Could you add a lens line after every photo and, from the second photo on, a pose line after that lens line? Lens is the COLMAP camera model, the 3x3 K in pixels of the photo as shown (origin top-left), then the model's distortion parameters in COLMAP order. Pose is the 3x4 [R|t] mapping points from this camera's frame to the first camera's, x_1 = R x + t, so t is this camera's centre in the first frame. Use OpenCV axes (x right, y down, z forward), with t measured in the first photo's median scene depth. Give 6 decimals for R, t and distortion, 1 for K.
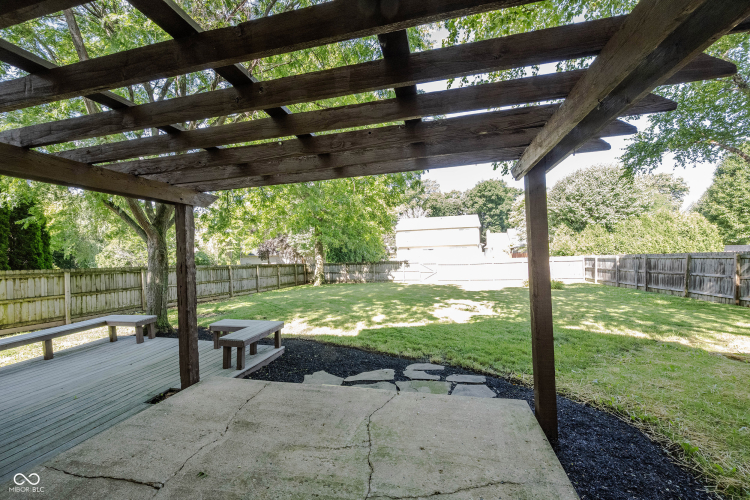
lens RADIAL K [[295.9, 0, 374.6], [0, 295.9, 250.8], [0, 0, 1]] dist [0.001692, 0.000132]
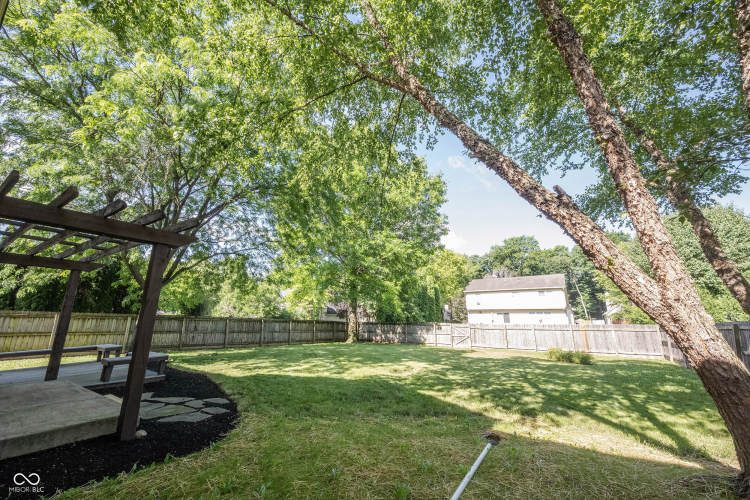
lens RADIAL K [[295.9, 0, 378.2], [0, 295.9, 250.0], [0, 0, 1]] dist [0.001692, 0.000132]
pose [[0.936881, -0.044021, -0.346867, 0.302303], [-0.029575, 0.978510, -0.204066, 0.005334], [0.348396, 0.201444, 0.915445, 0.001844]]
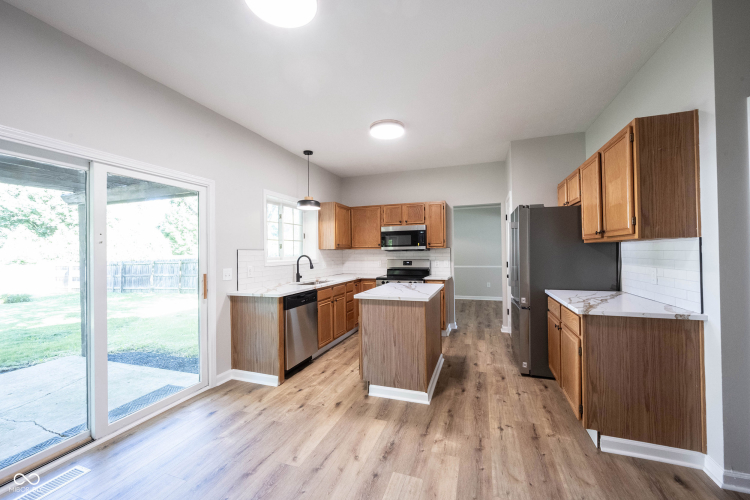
lens RADIAL K [[295.9, 0, 373.9], [0, 295.9, 247.8], [0, 0, 1]] dist [0.001692, 0.000132]
pose [[0.104454, 0.039333, 0.993752, -0.121956], [0.000337, 0.999216, -0.039585, 0.004143], [-0.994530, 0.004469, 0.104359, -0.096442]]
